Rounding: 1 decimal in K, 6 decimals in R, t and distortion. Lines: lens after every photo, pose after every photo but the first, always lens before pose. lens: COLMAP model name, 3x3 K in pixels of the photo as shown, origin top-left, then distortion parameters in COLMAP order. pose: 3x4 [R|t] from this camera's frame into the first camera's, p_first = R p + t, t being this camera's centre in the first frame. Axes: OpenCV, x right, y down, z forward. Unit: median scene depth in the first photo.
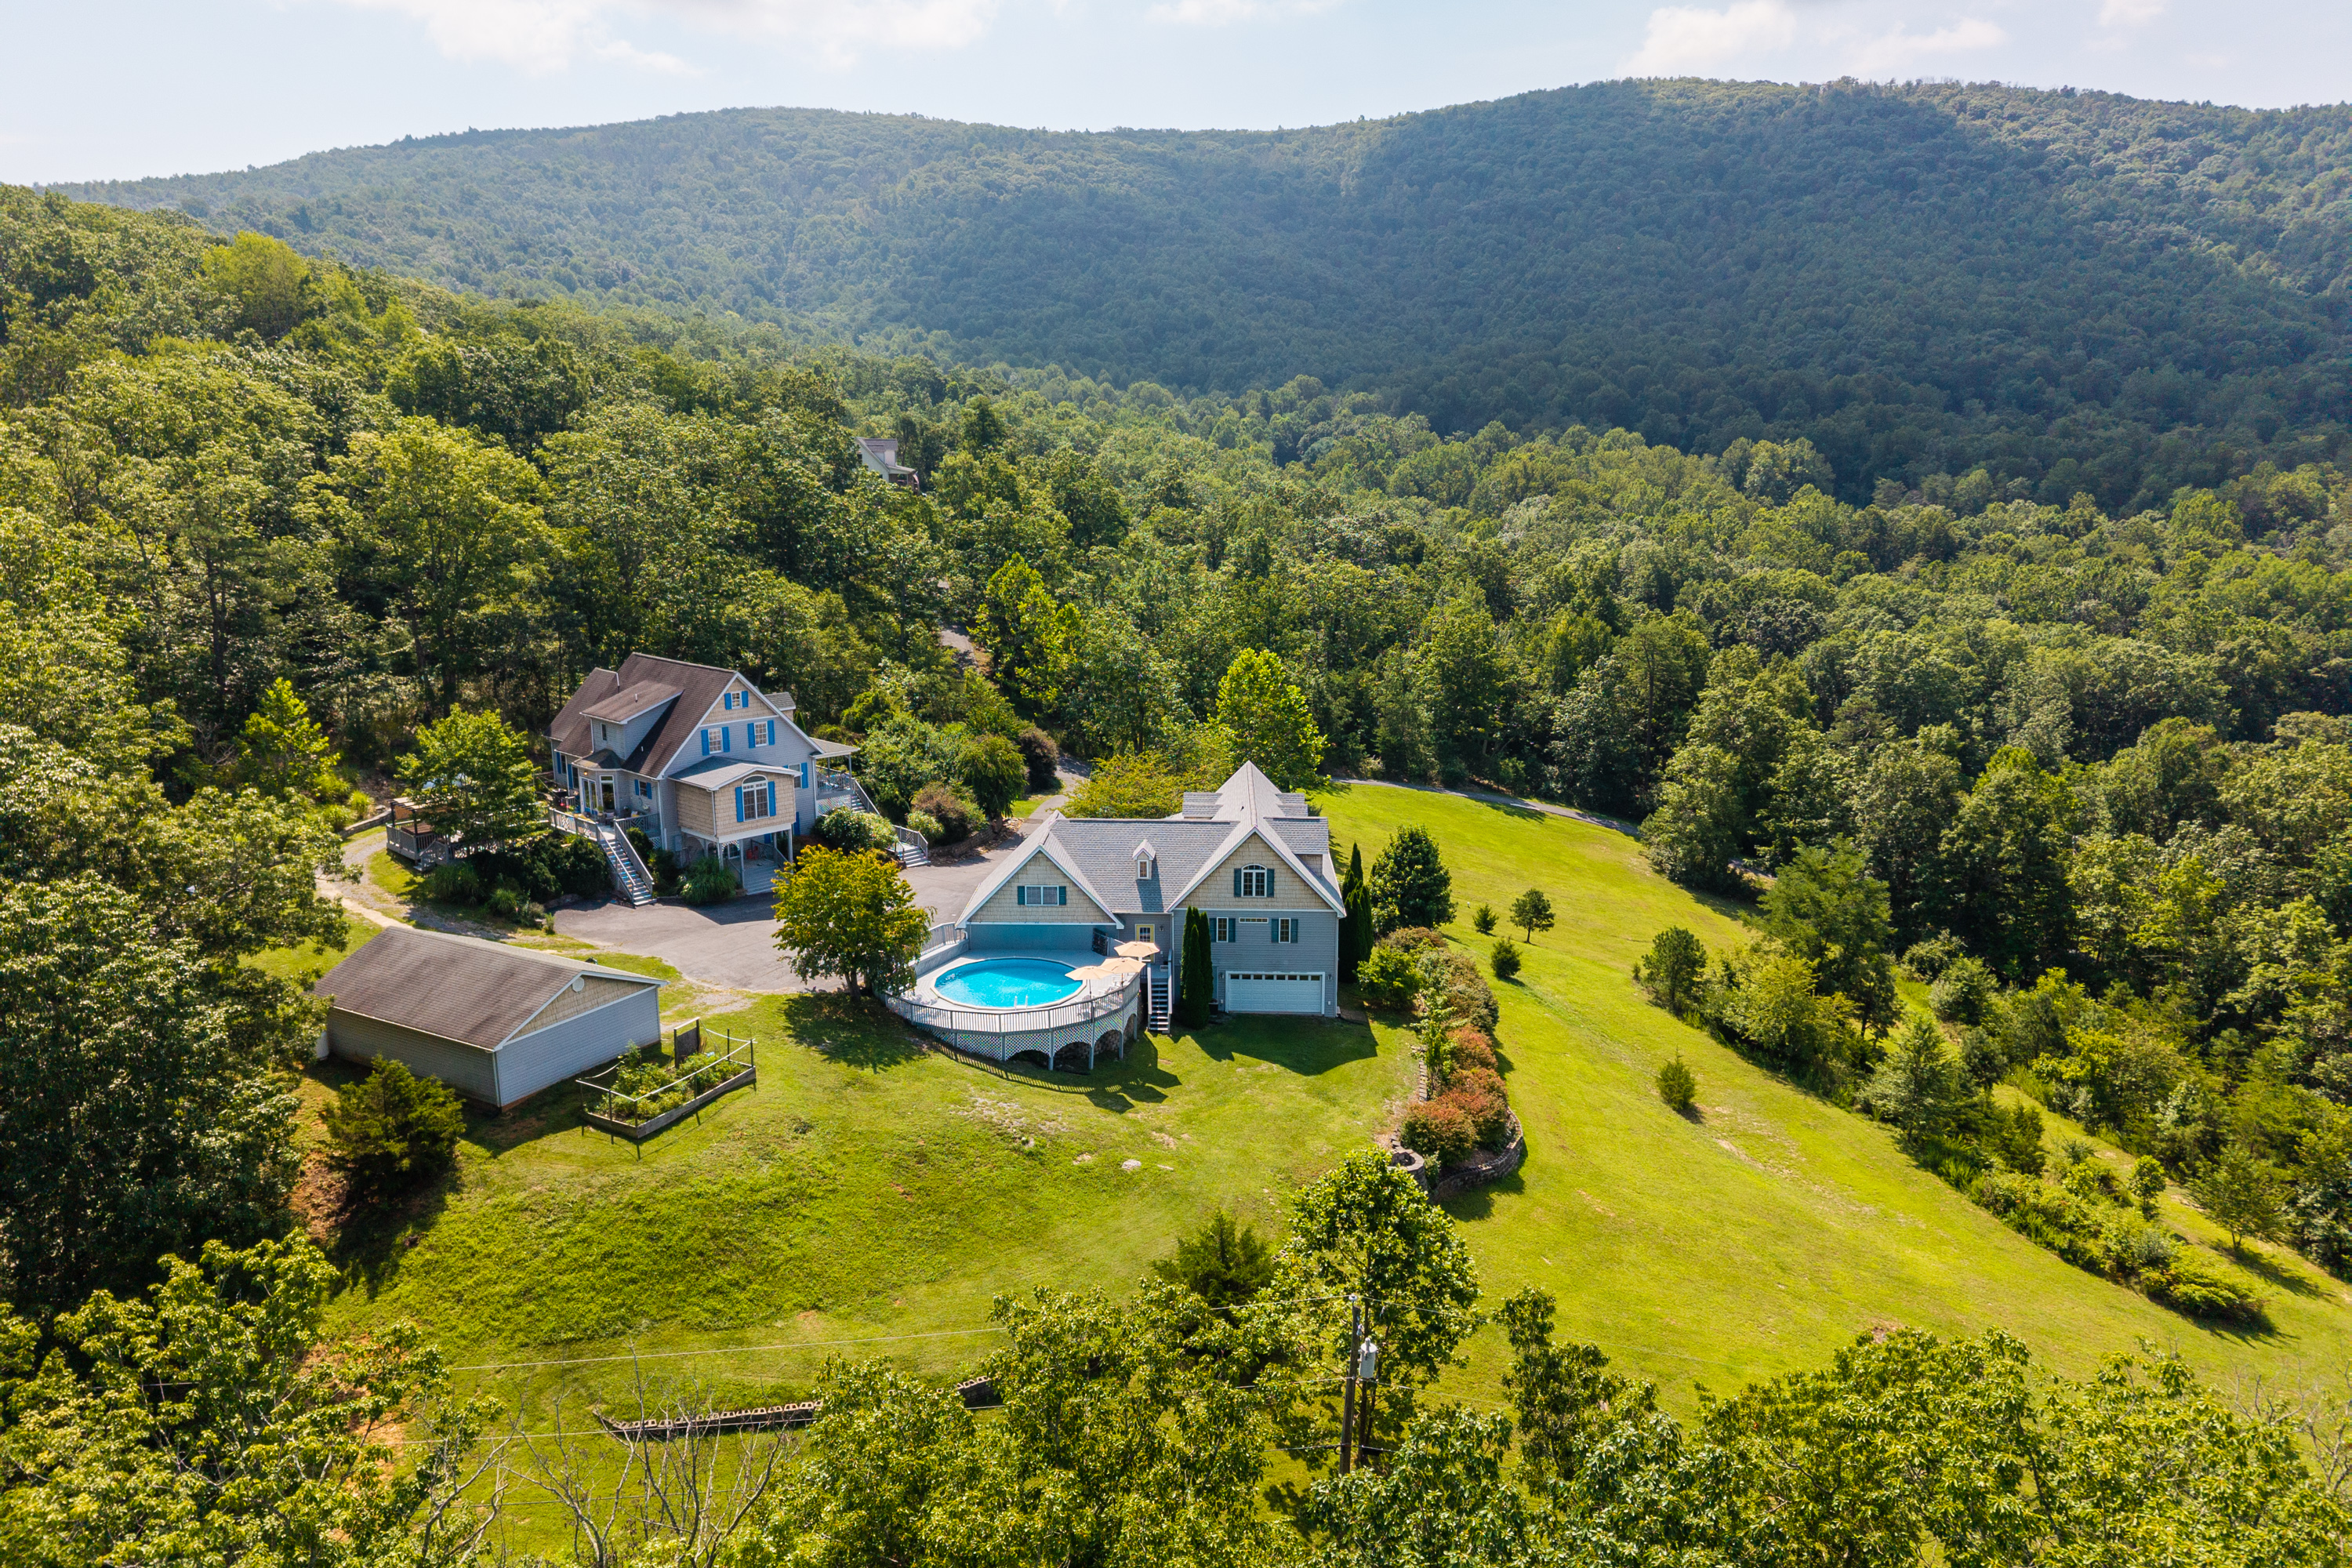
lens RADIAL K [[1557.1, 0, 1172.4], [0, 1557.1, 799.8], [0, 0, 1]] dist [0.048812, -0.034205]
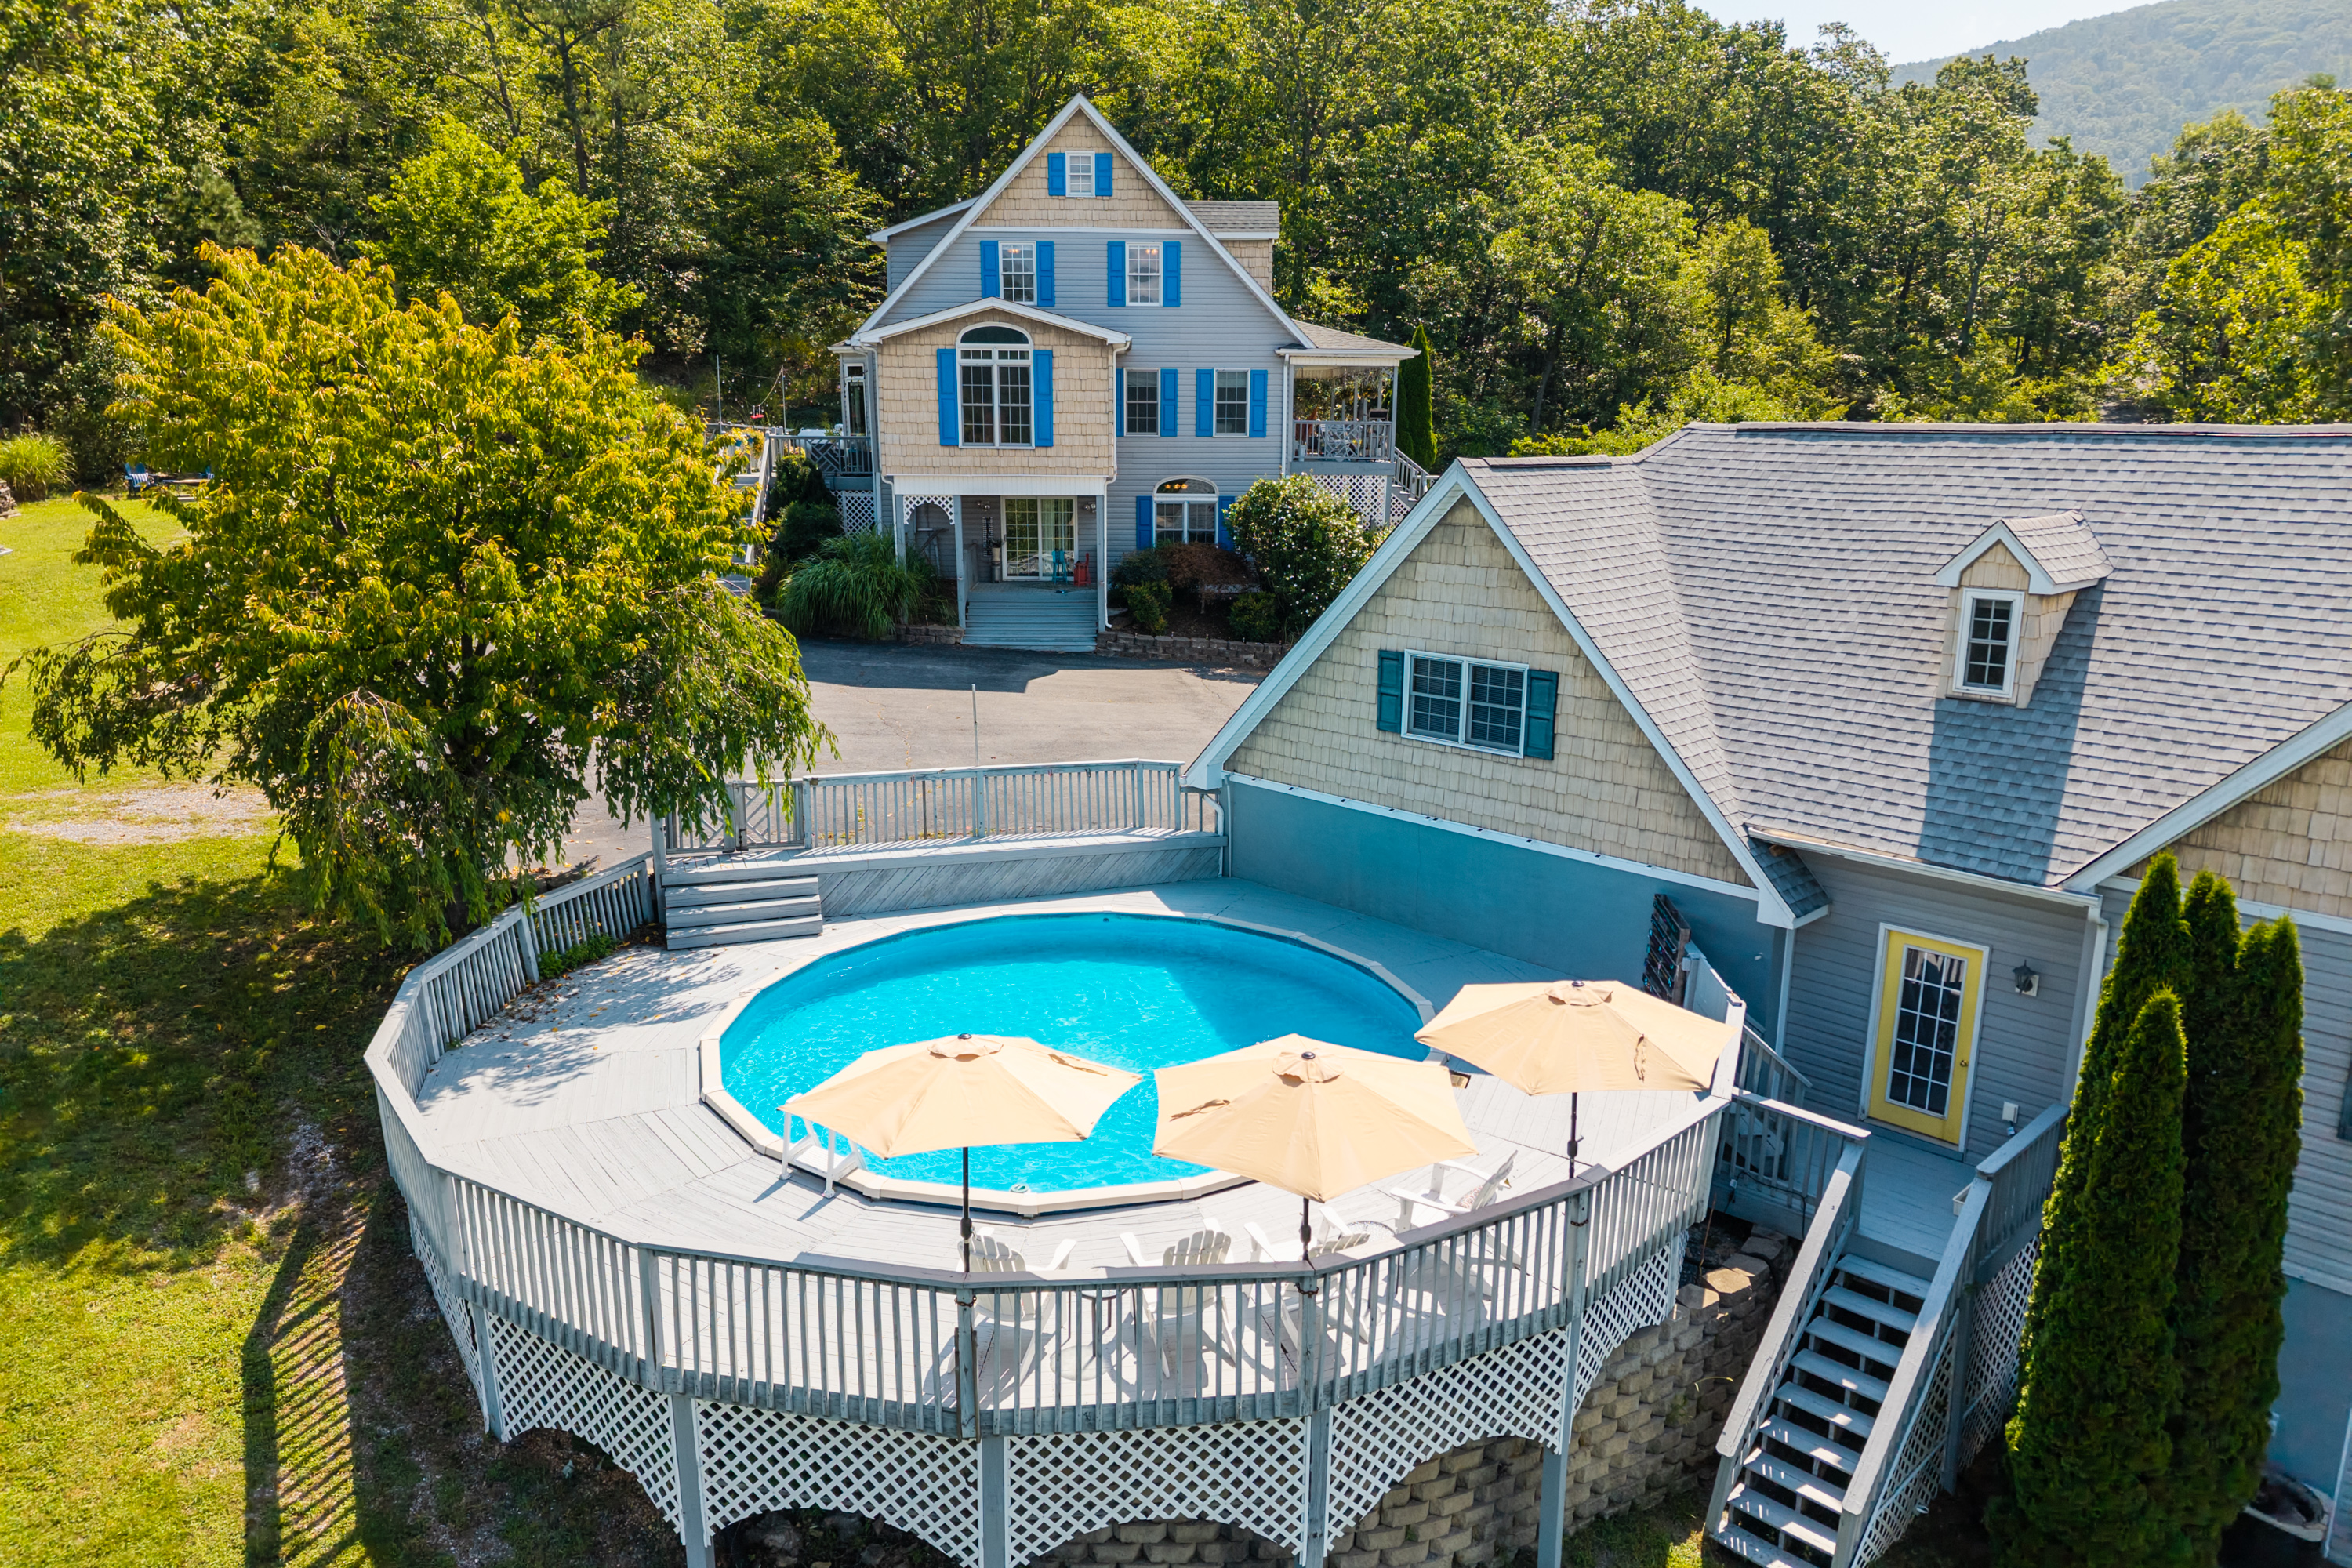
lens RADIAL K [[1557.1, 0, 1172.4], [0, 1557.1, 799.8], [0, 0, 1]] dist [0.048812, -0.034205]
pose [[0.709593, 0.168568, -0.684151, 0.033692], [-0.159329, 0.984199, 0.077244, 0.049128], [0.686362, 0.054194, 0.725238, 0.609524]]
